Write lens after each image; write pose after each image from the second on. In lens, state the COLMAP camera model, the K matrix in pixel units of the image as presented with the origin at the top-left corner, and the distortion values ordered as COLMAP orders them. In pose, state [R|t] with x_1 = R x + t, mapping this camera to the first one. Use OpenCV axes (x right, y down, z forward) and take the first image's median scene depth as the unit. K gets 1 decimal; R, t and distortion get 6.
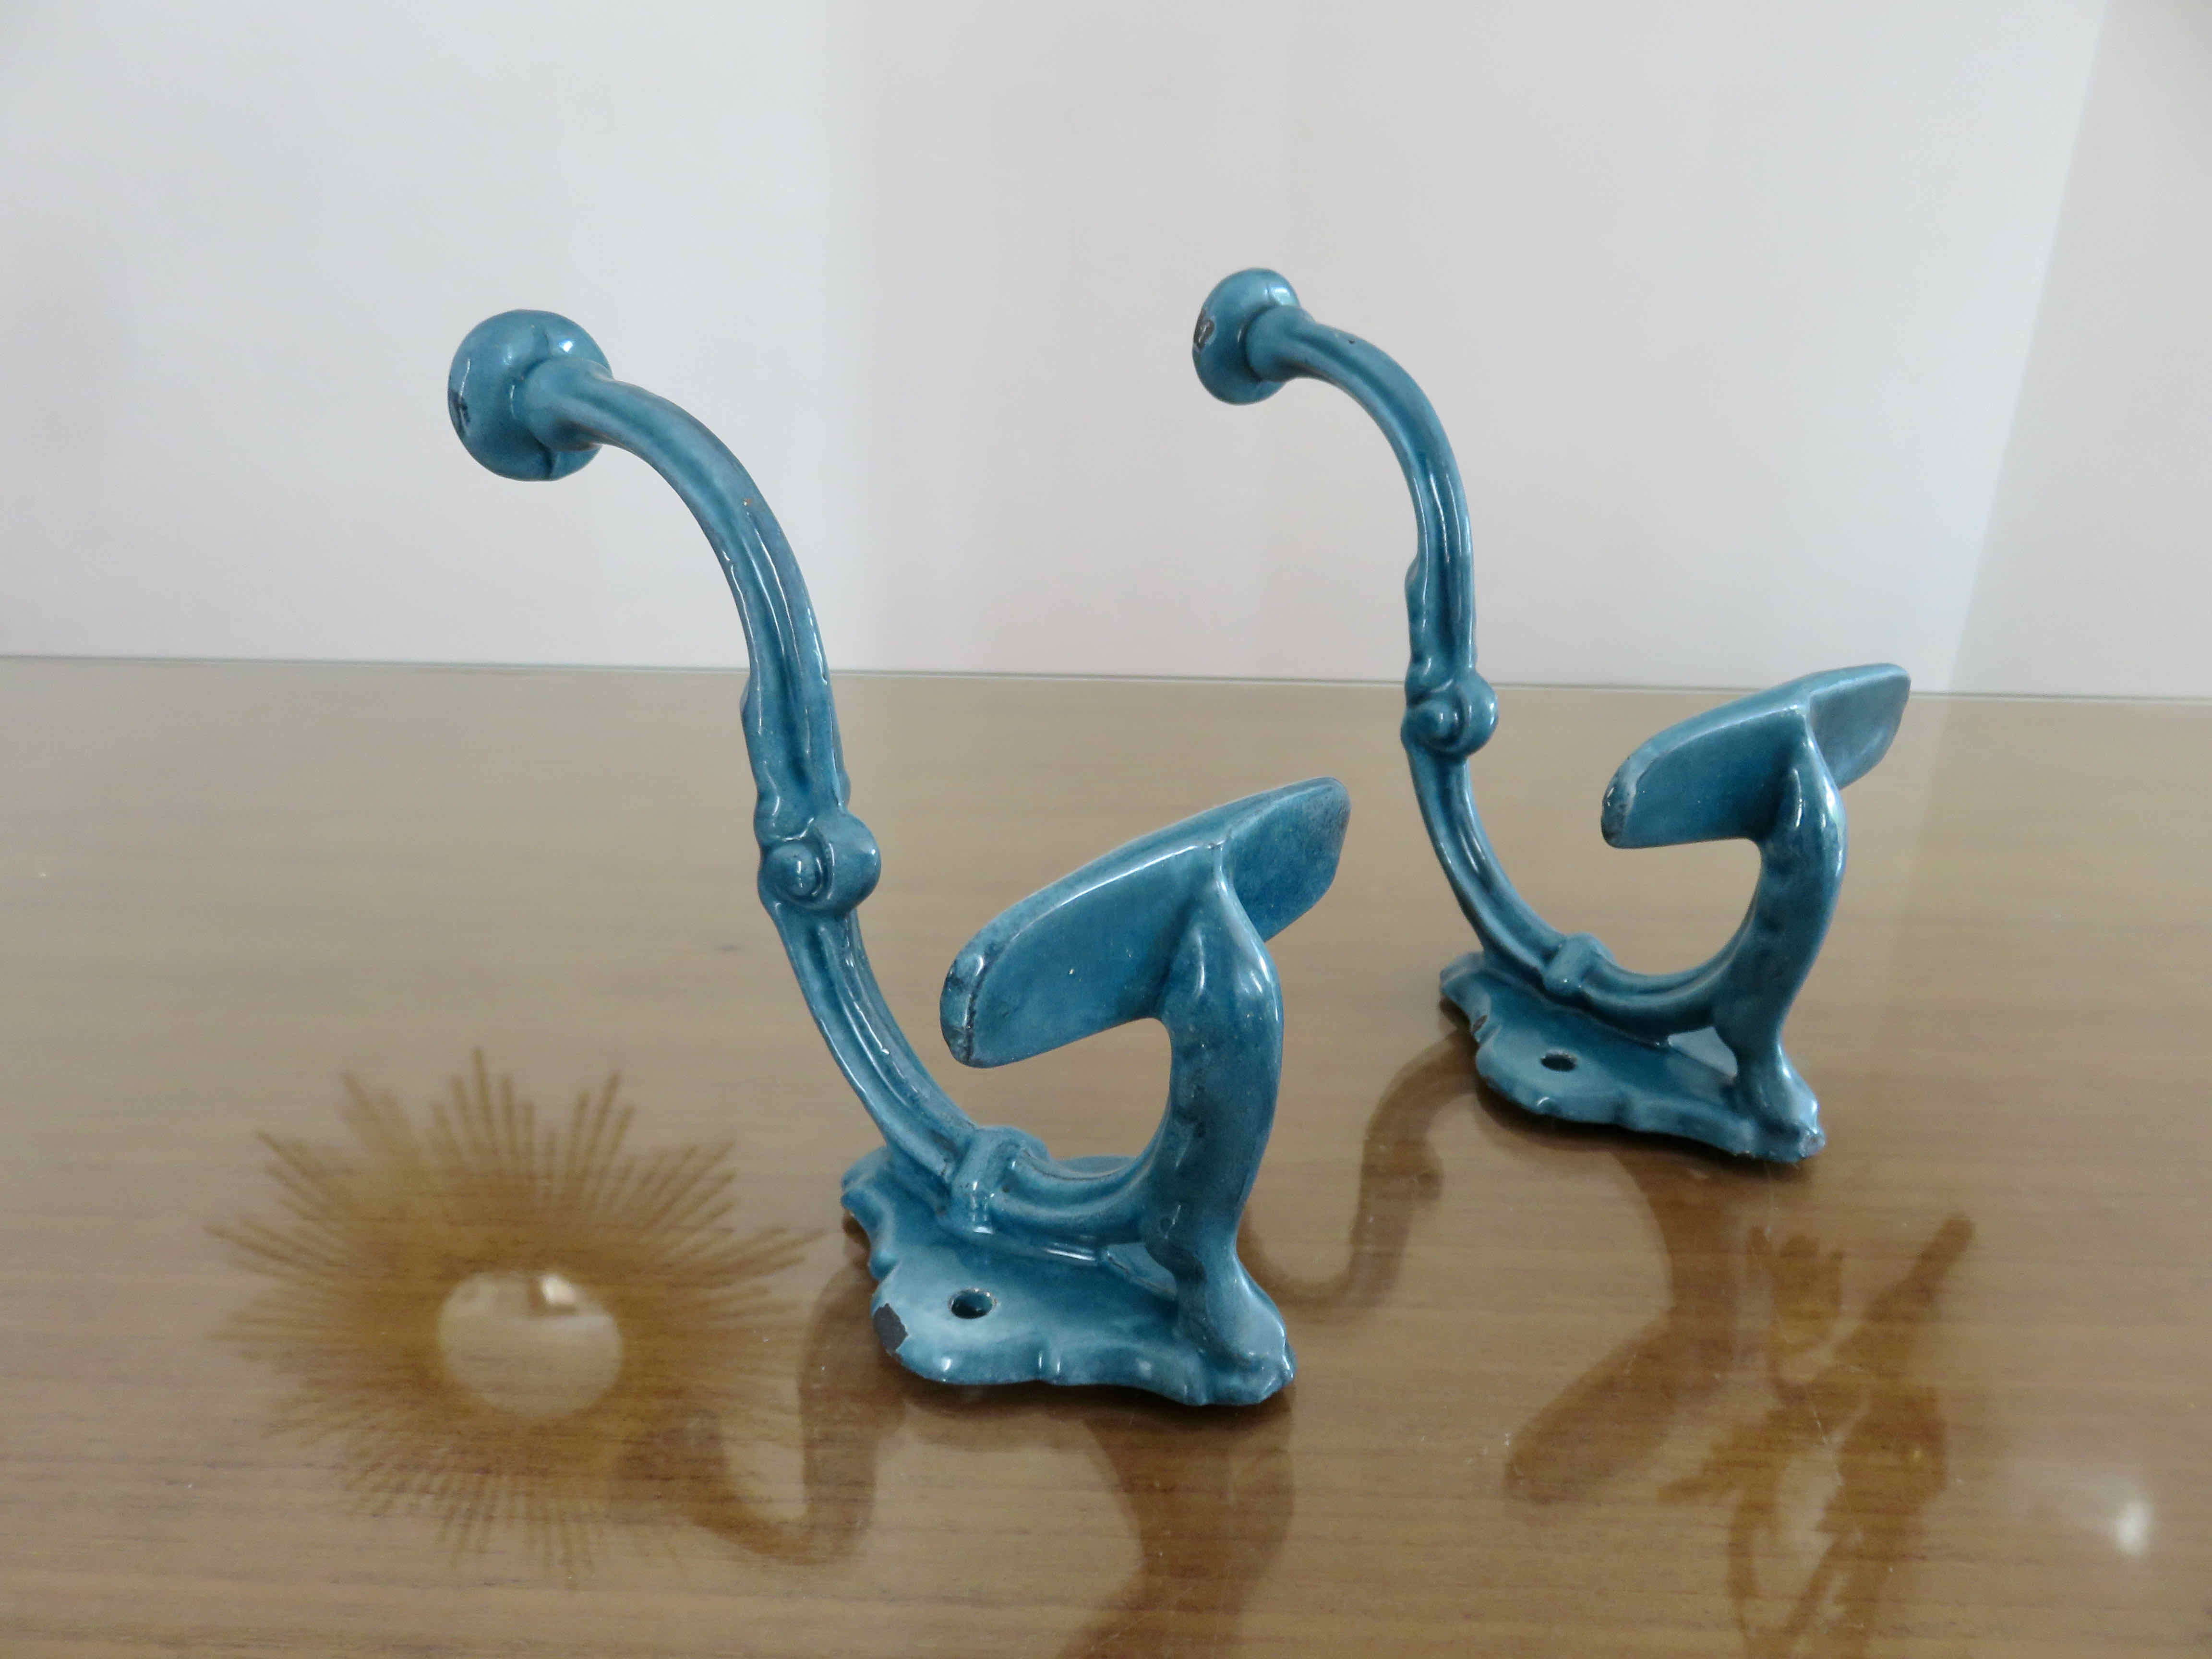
lens RADIAL K [[1723.0, 0, 1116.7], [0, 1723.0, 863.0], [0, 0, 1]] dist [0.001137, 0.076781]
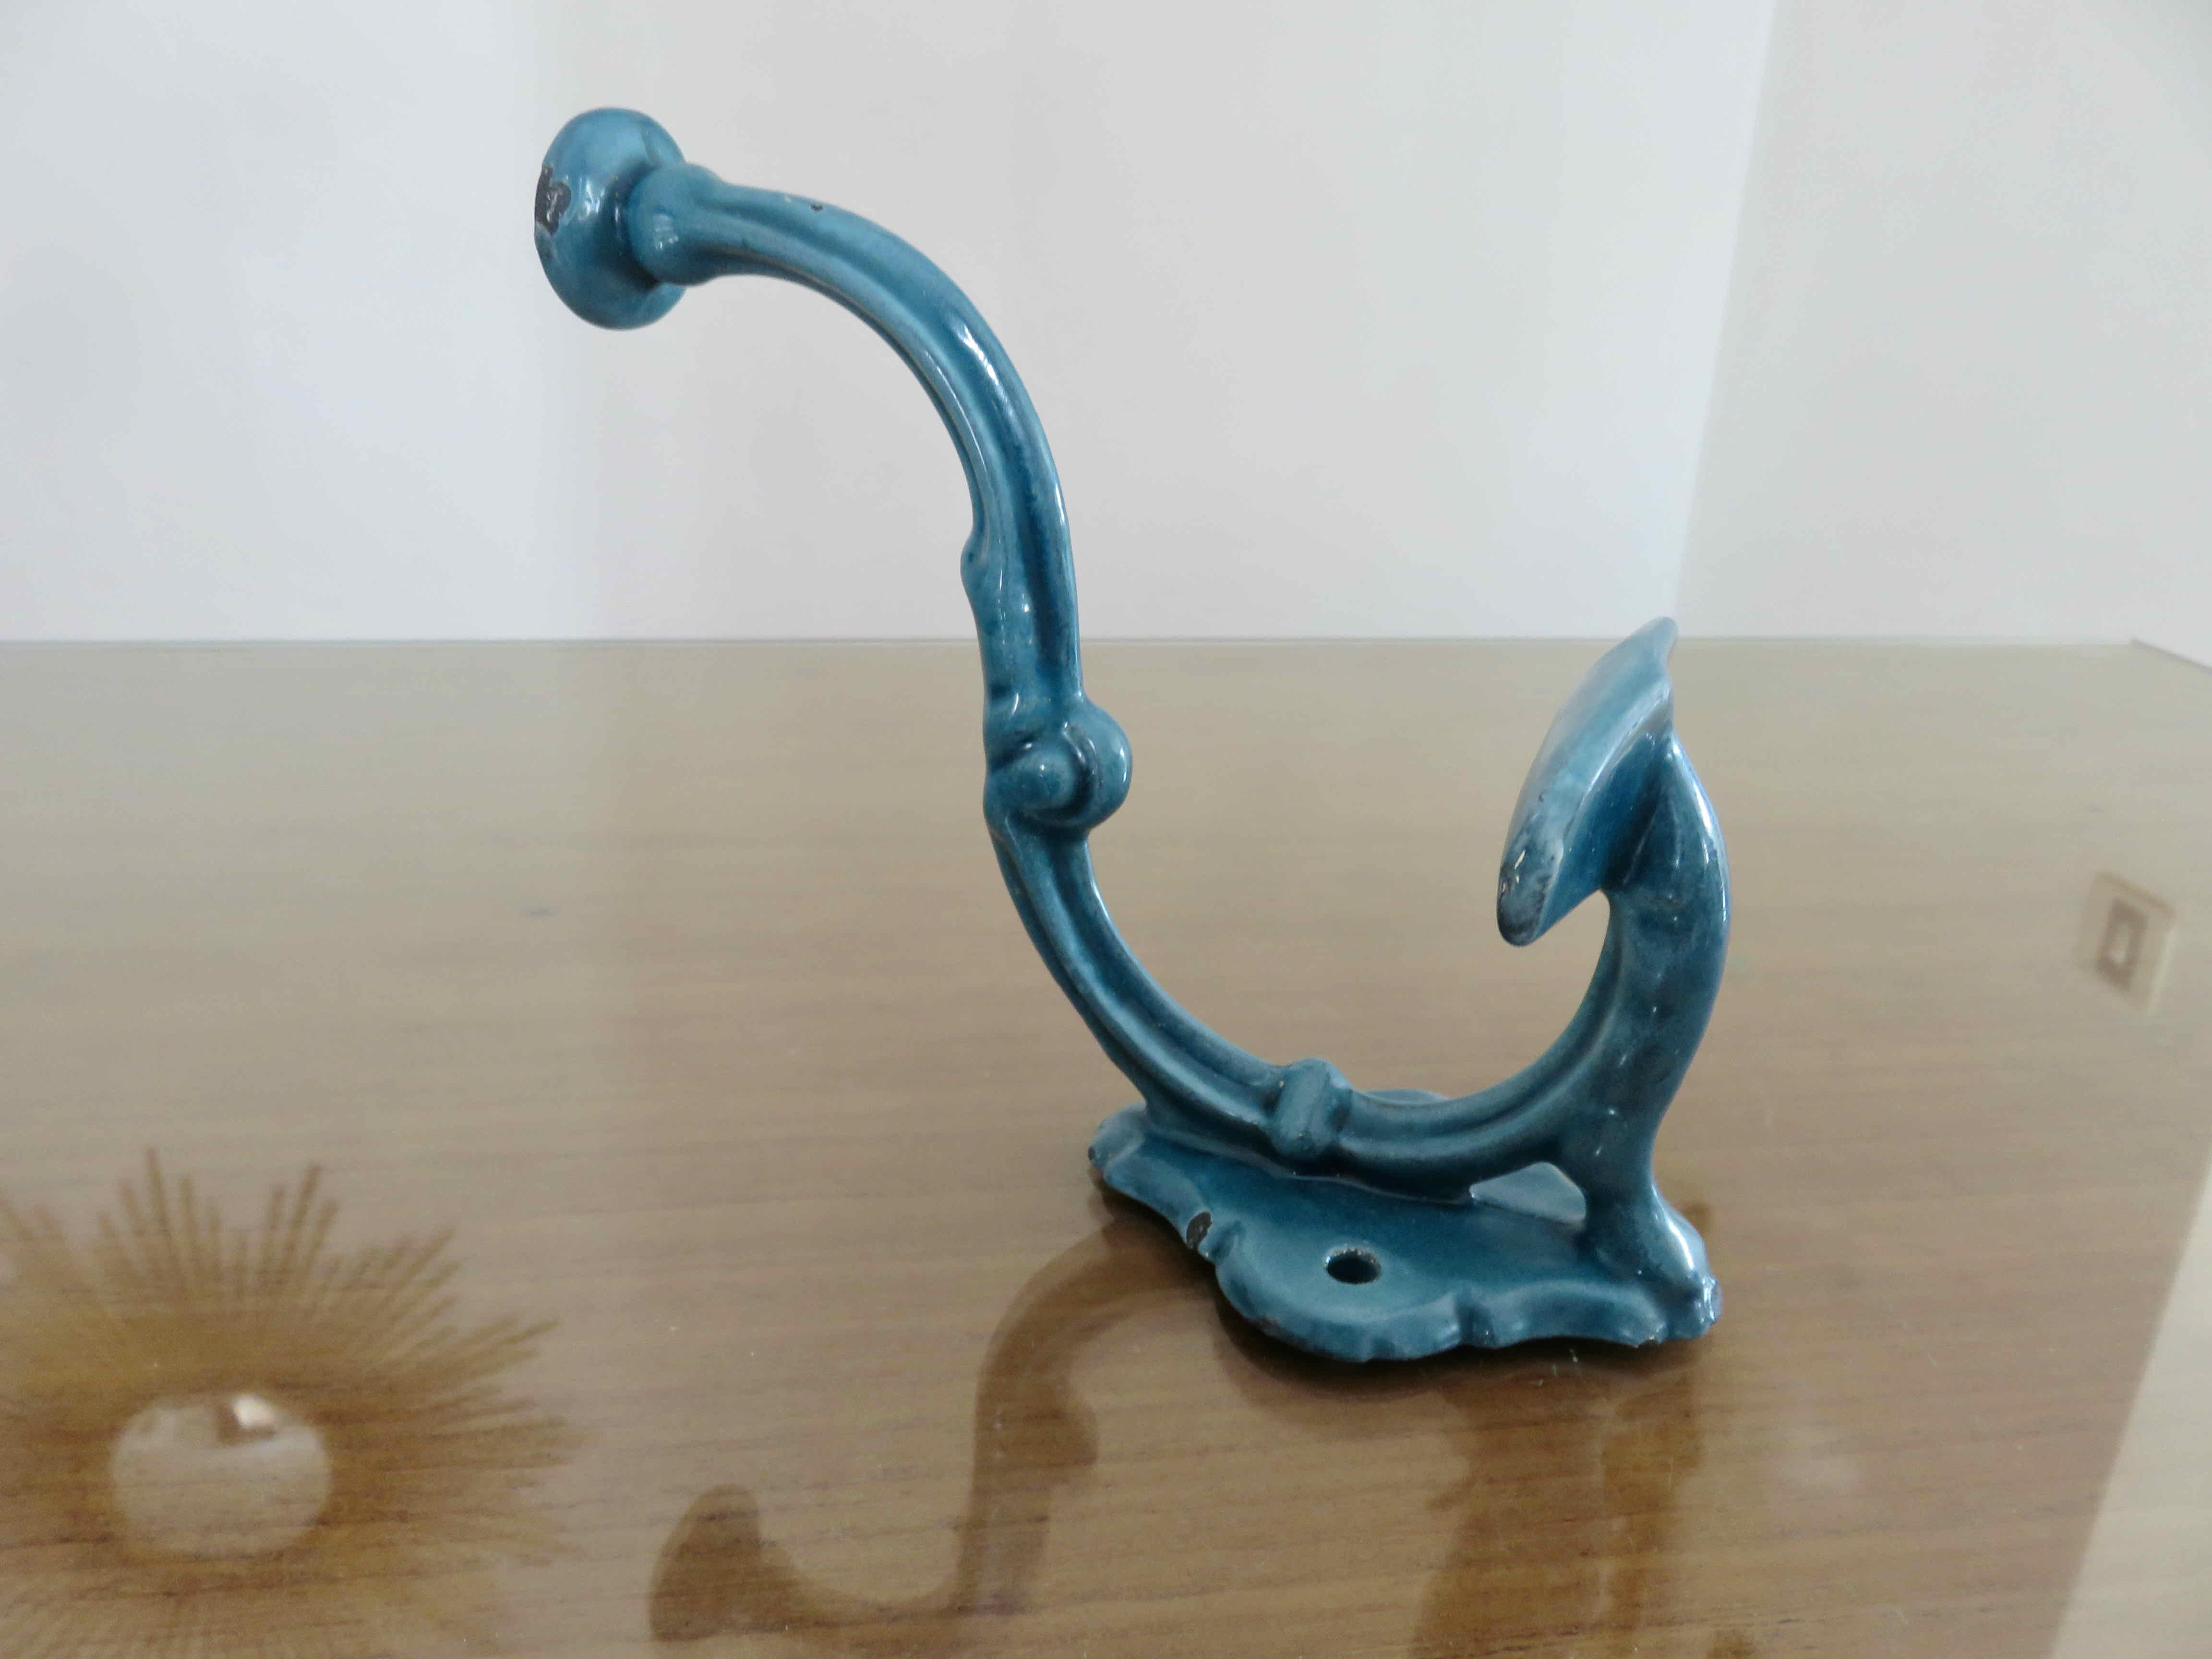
lens RADIAL K [[1723.0, 0, 1116.7], [0, 1723.0, 863.0], [0, 0, 1]] dist [0.001137, 0.076781]
pose [[0.881379, -0.157494, 0.445384, -0.087971], [0.170791, 0.985252, 0.010418, -0.055509], [-0.440456, 0.066886, 0.895279, 0.409081]]
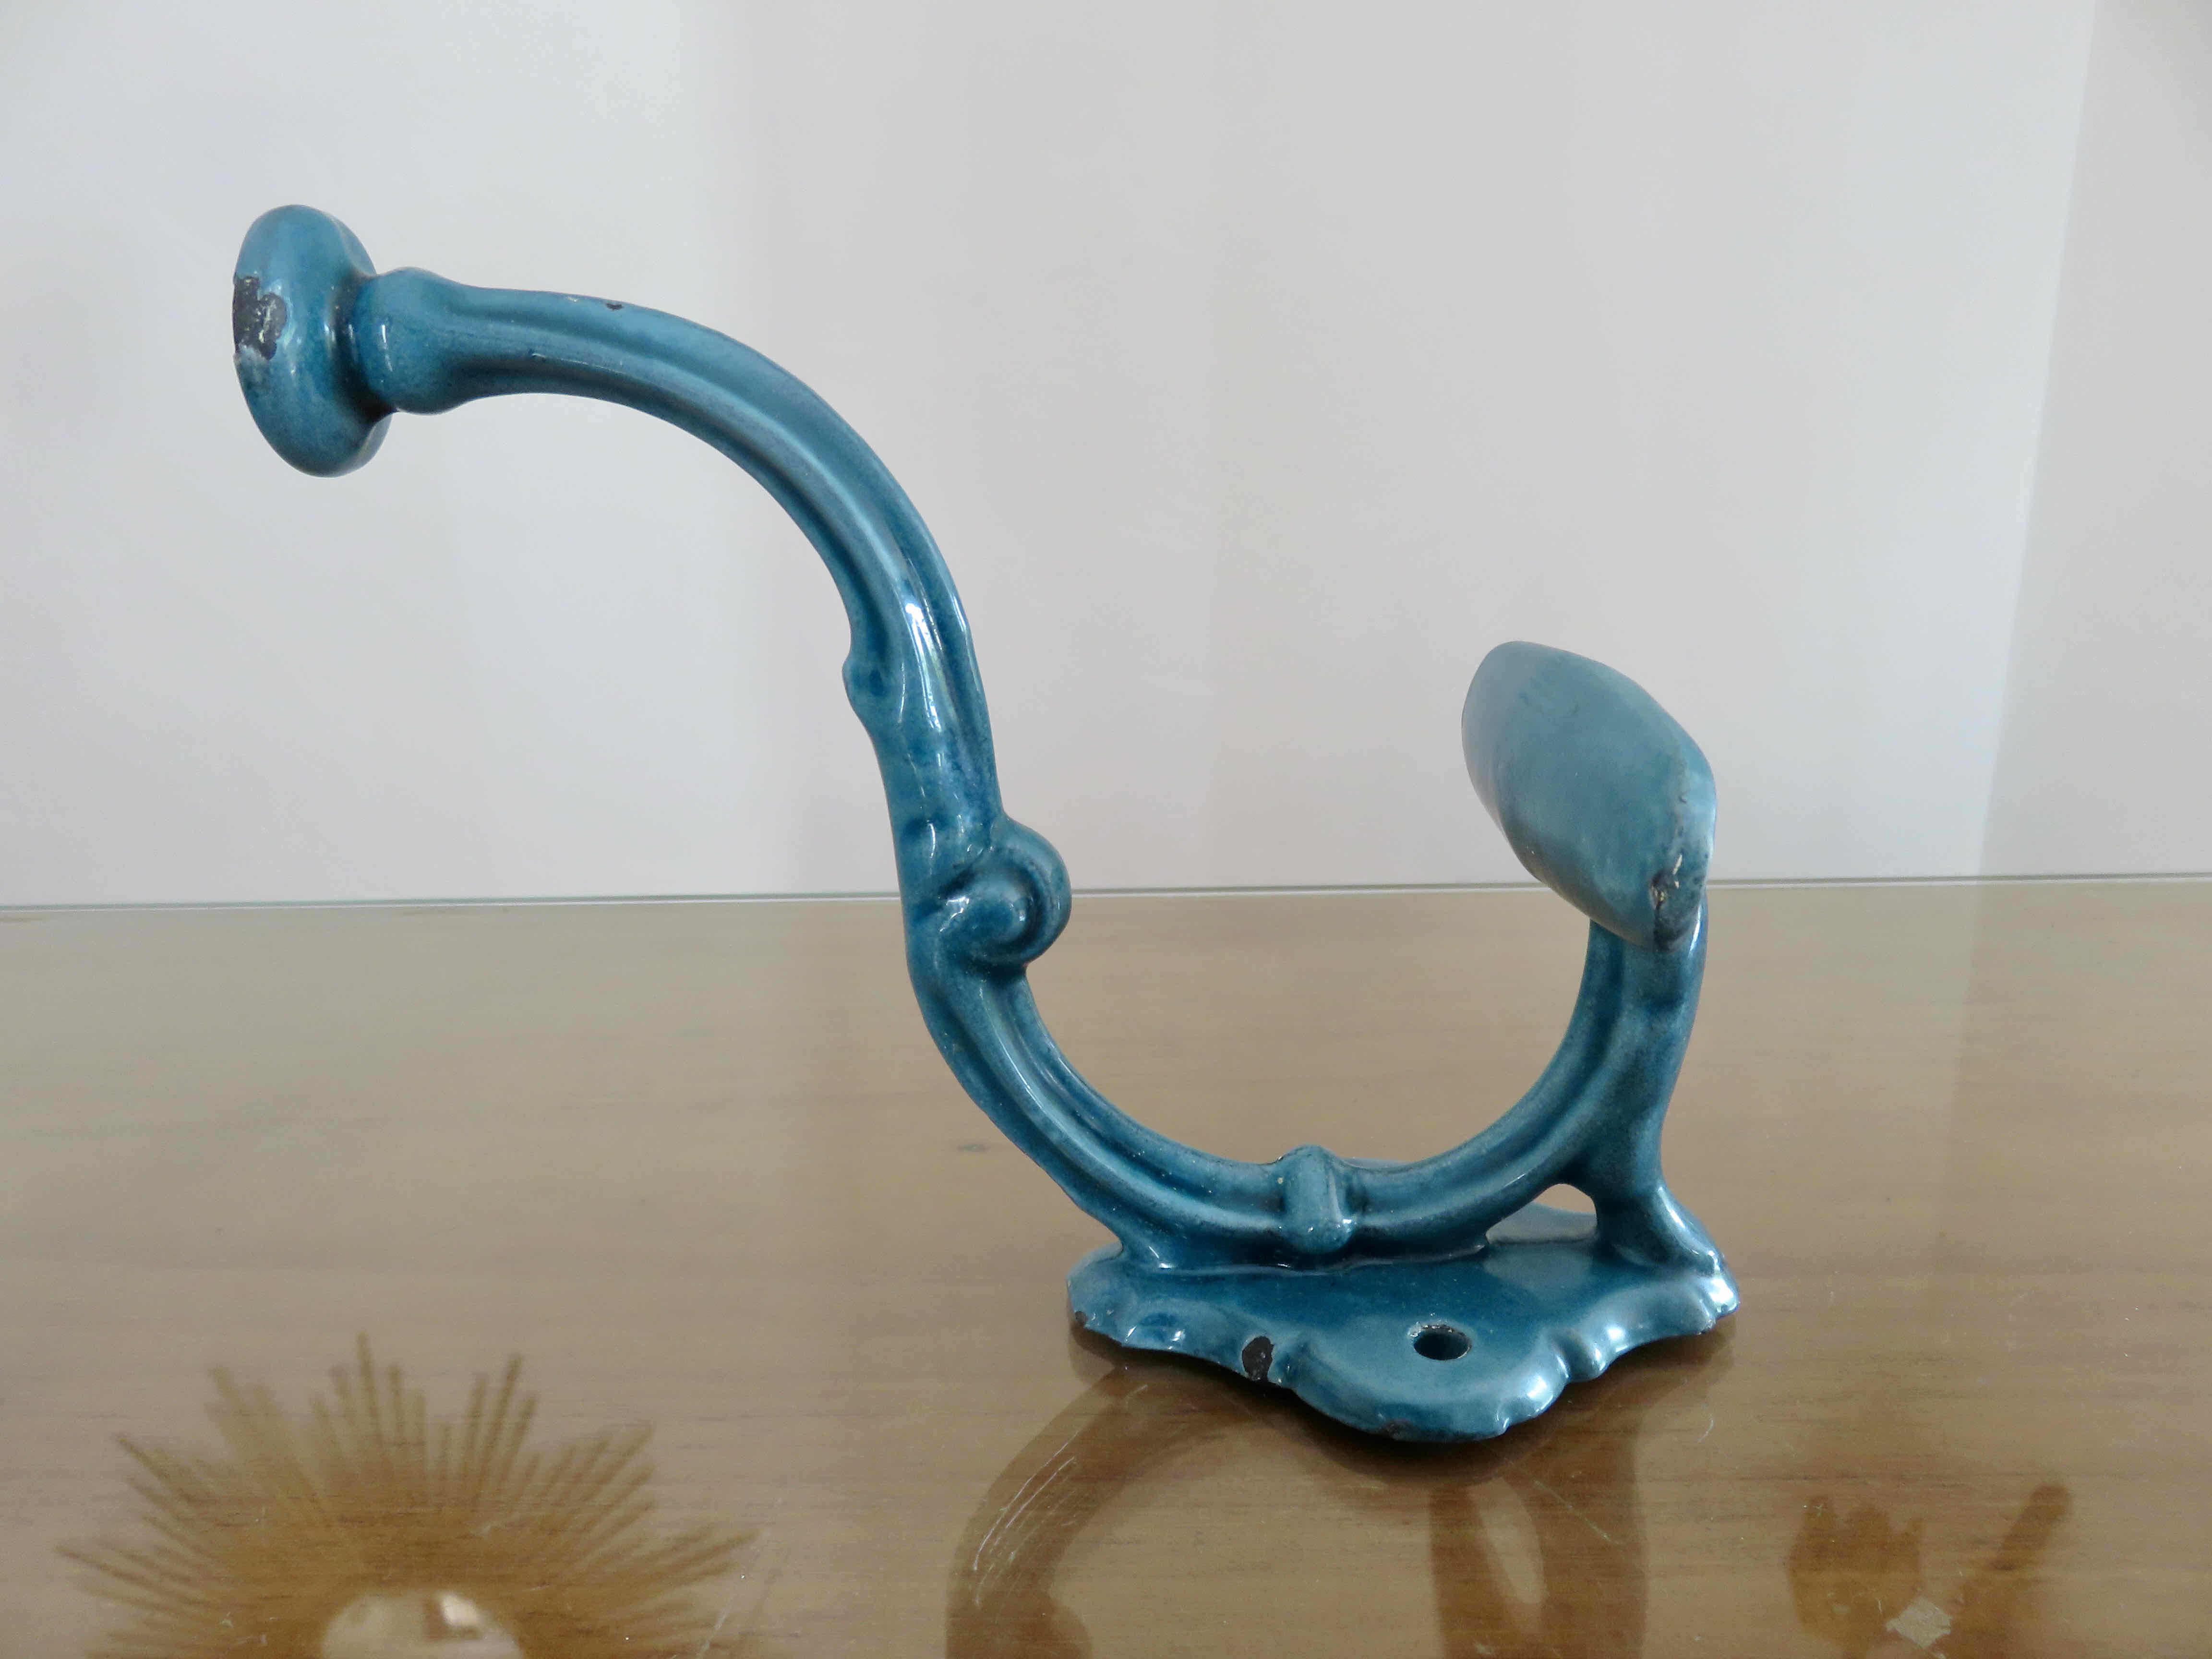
lens RADIAL K [[1723.0, 0, 1116.7], [0, 1723.0, 863.0], [0, 0, 1]] dist [0.001137, 0.076781]
pose [[0.583689, -0.266418, 0.767026, -0.234501], [0.364146, 0.930206, 0.045989, -0.112004], [-0.725744, 0.252466, 0.639966, 0.597431]]
